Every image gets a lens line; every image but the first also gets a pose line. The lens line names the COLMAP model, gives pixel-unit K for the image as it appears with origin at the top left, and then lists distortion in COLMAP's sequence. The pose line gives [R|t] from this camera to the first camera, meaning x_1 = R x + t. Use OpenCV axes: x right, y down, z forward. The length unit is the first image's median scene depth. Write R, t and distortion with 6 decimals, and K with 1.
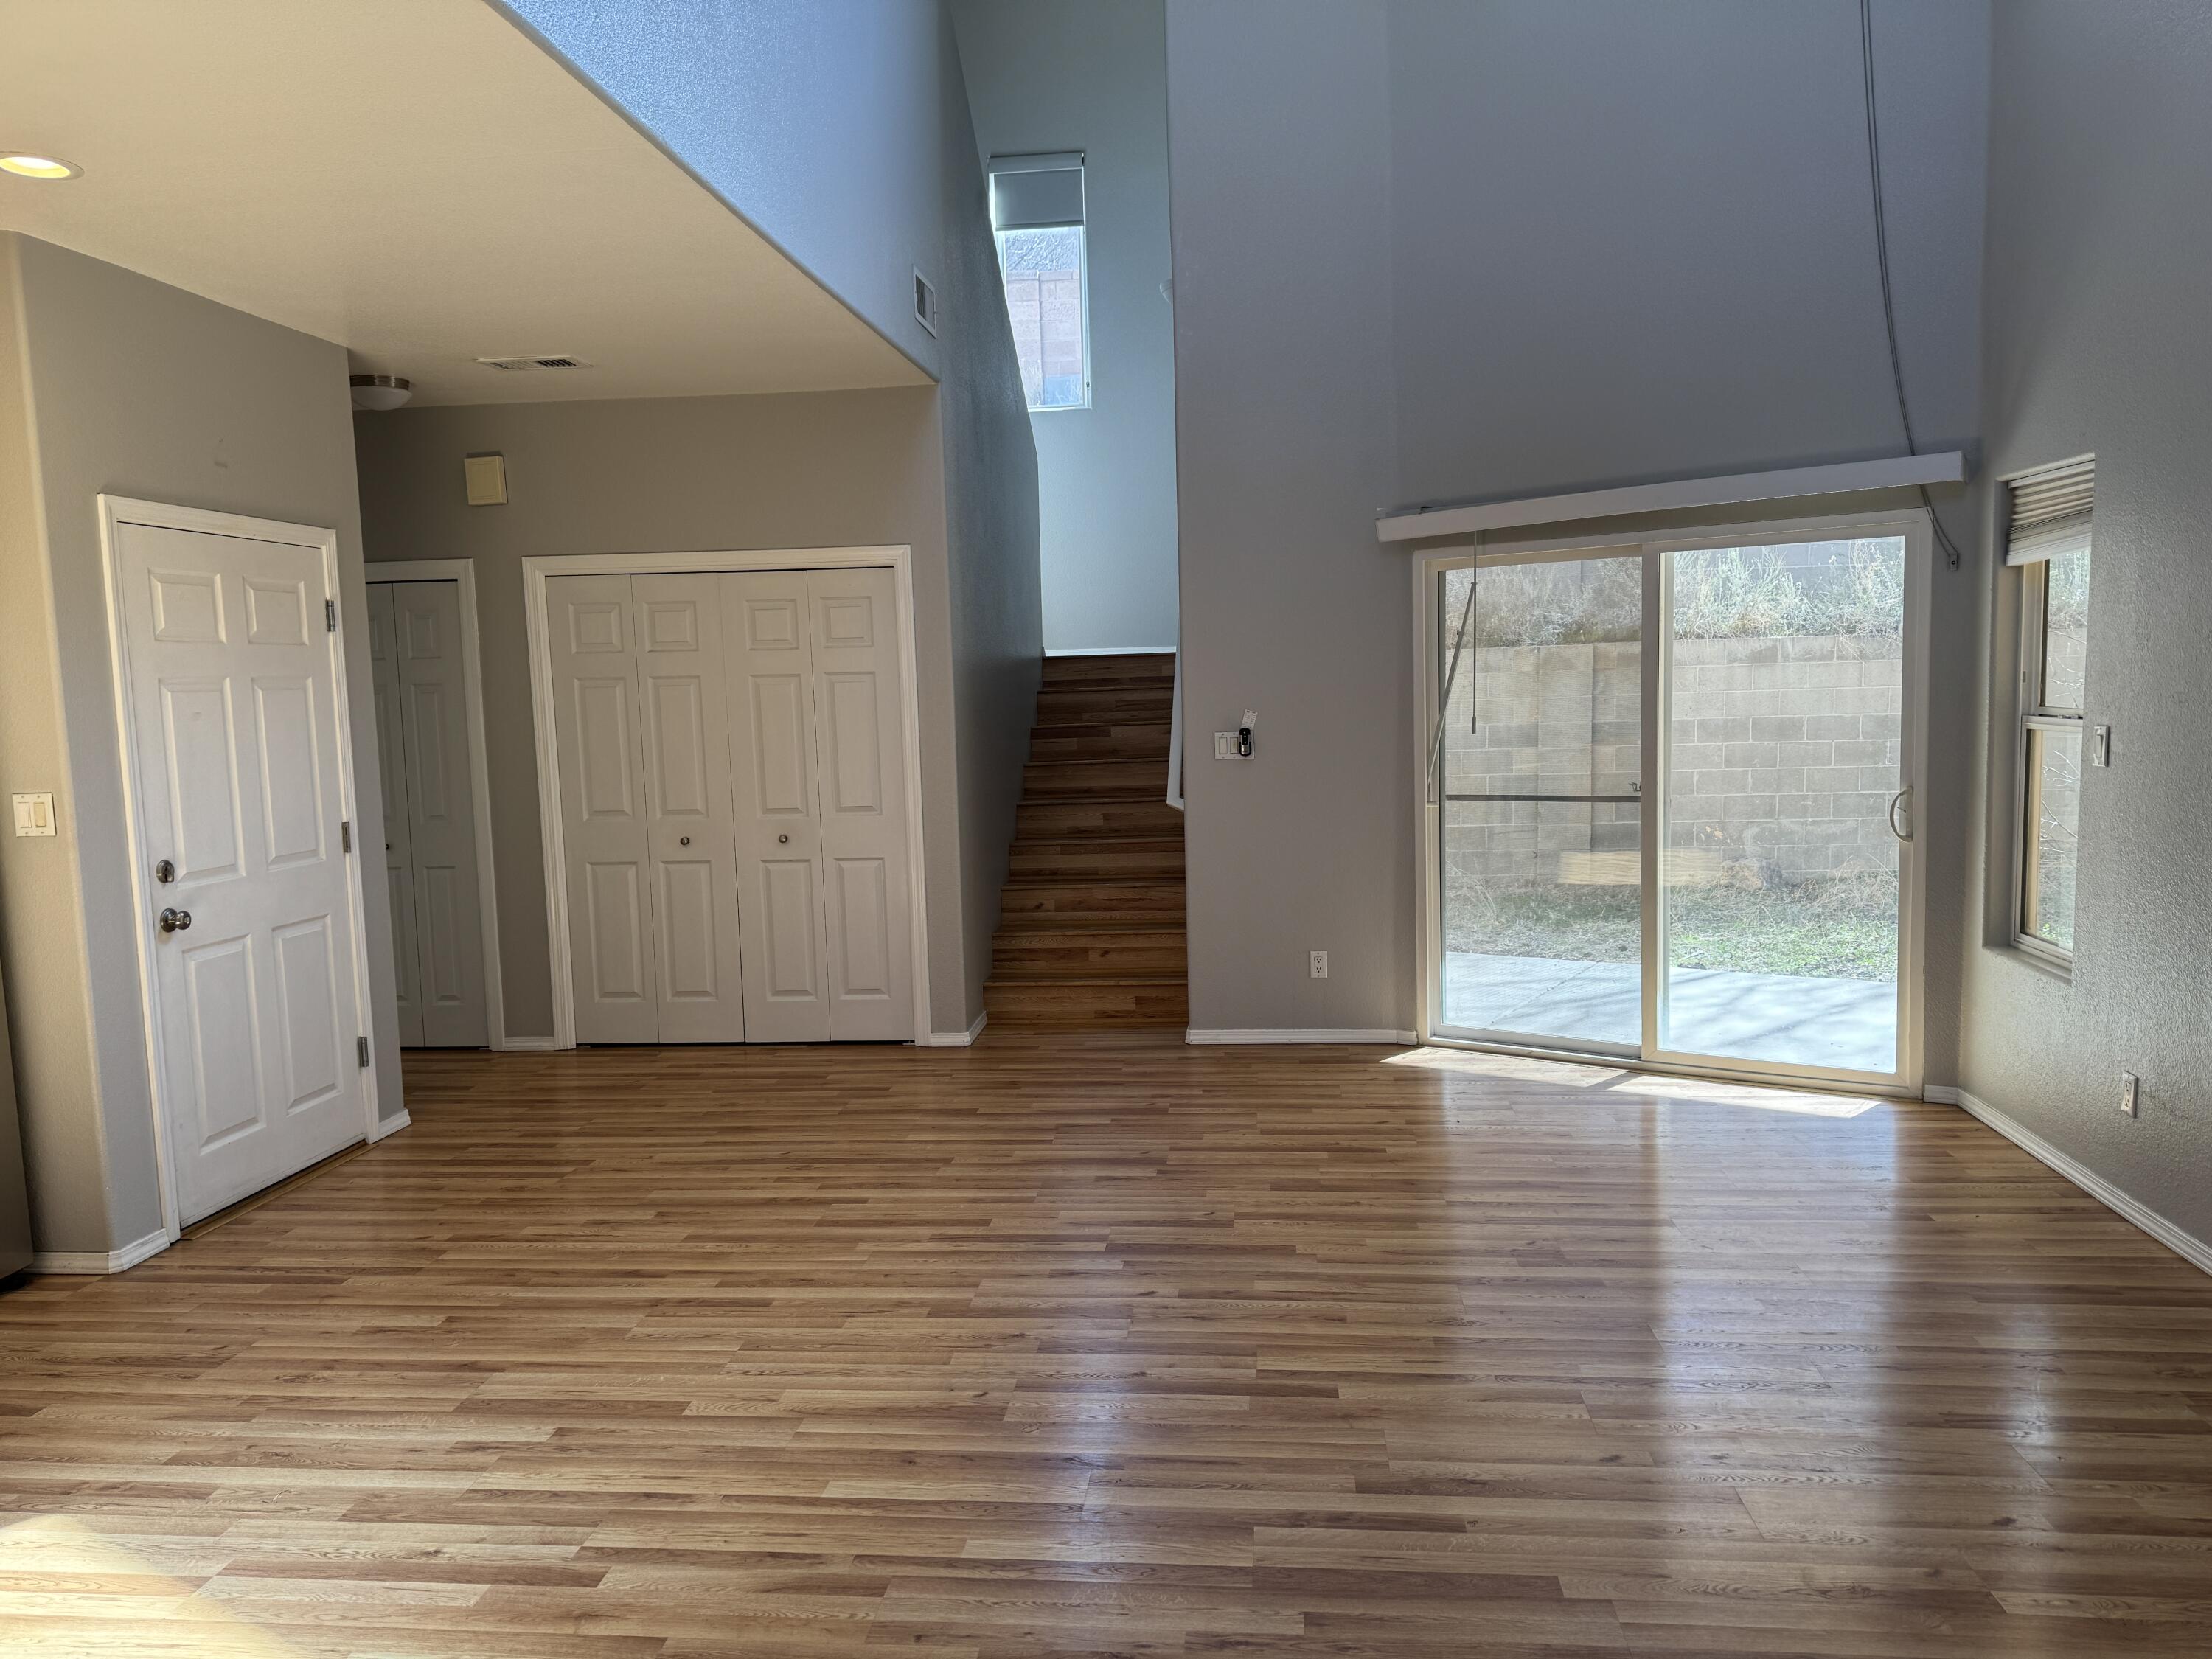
lens RADIAL K [[1553.1, 0, 1116.0], [0, 1553.1, 823.1], [0, 0, 1]] dist [0.045067, -0.047363]
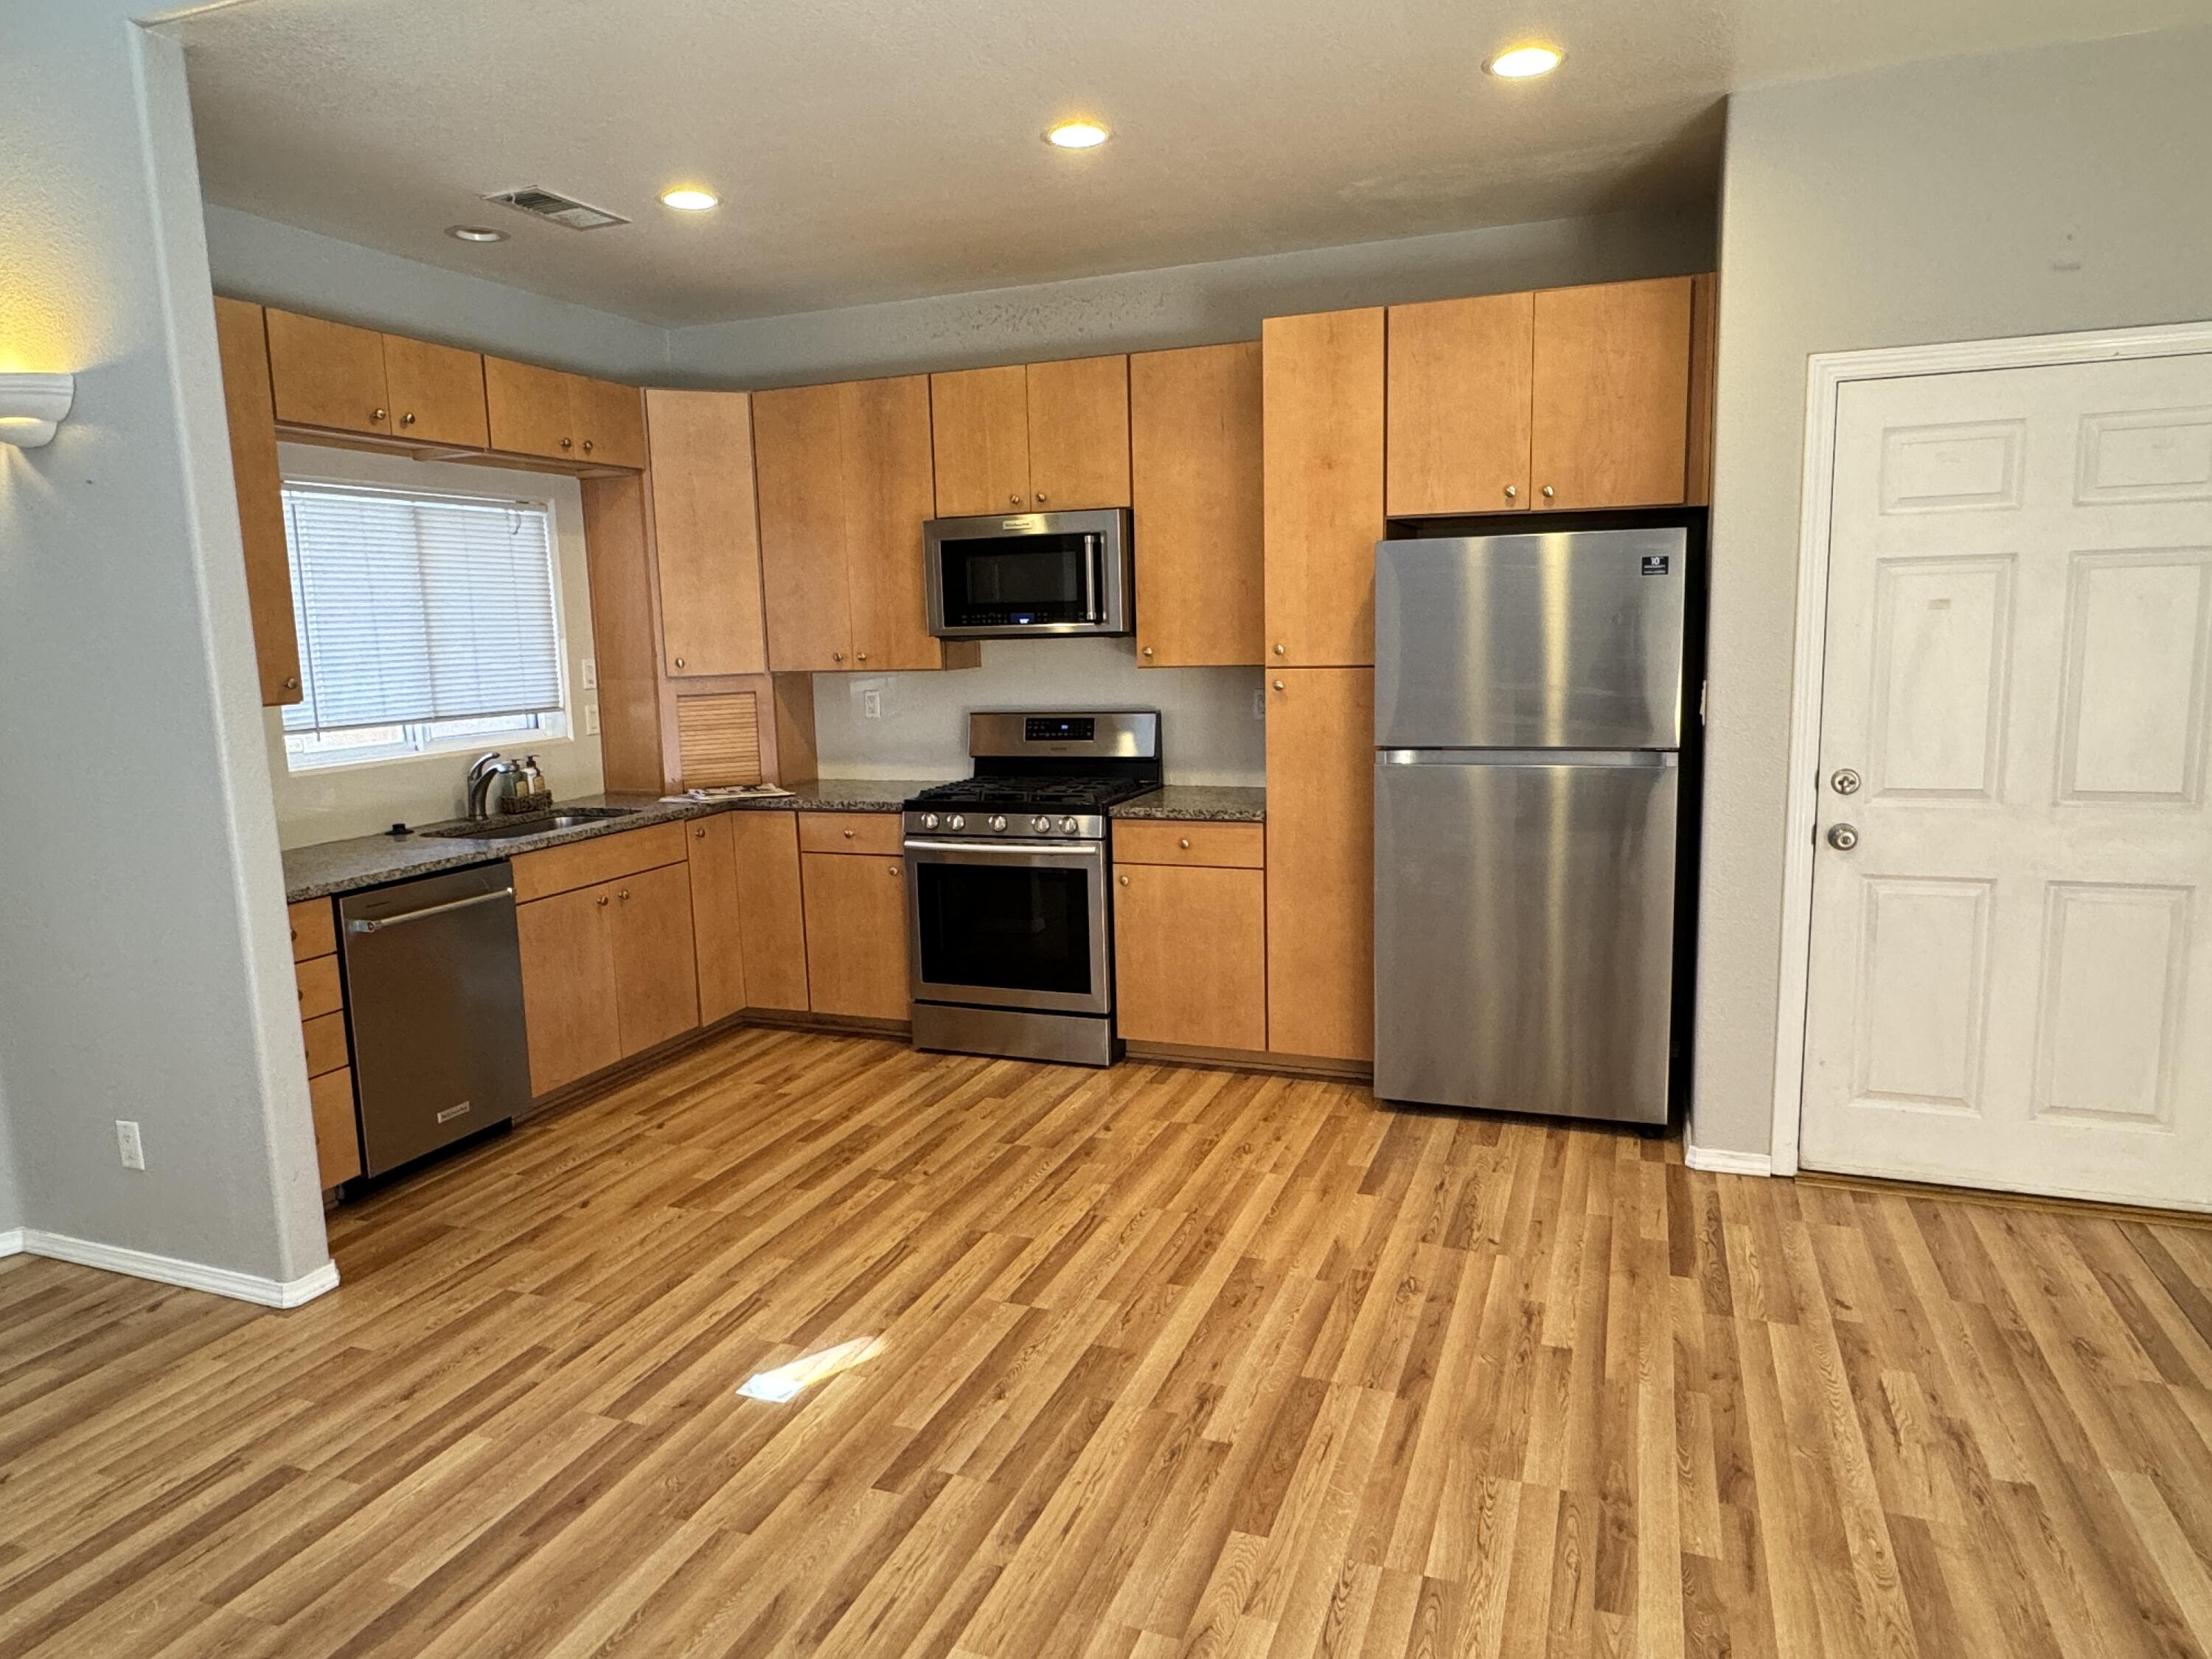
lens RADIAL K [[1403.3, 0, 1102.0], [0, 1403.3, 819.0], [0, 0, 1]] dist [-0.006633, 0.005785]
pose [[-0.264168, 0.170676, -0.949255, 0.250429], [-0.053359, 0.980124, 0.191076, -0.075153], [0.962999, 0.101127, -0.249811, 0.773698]]
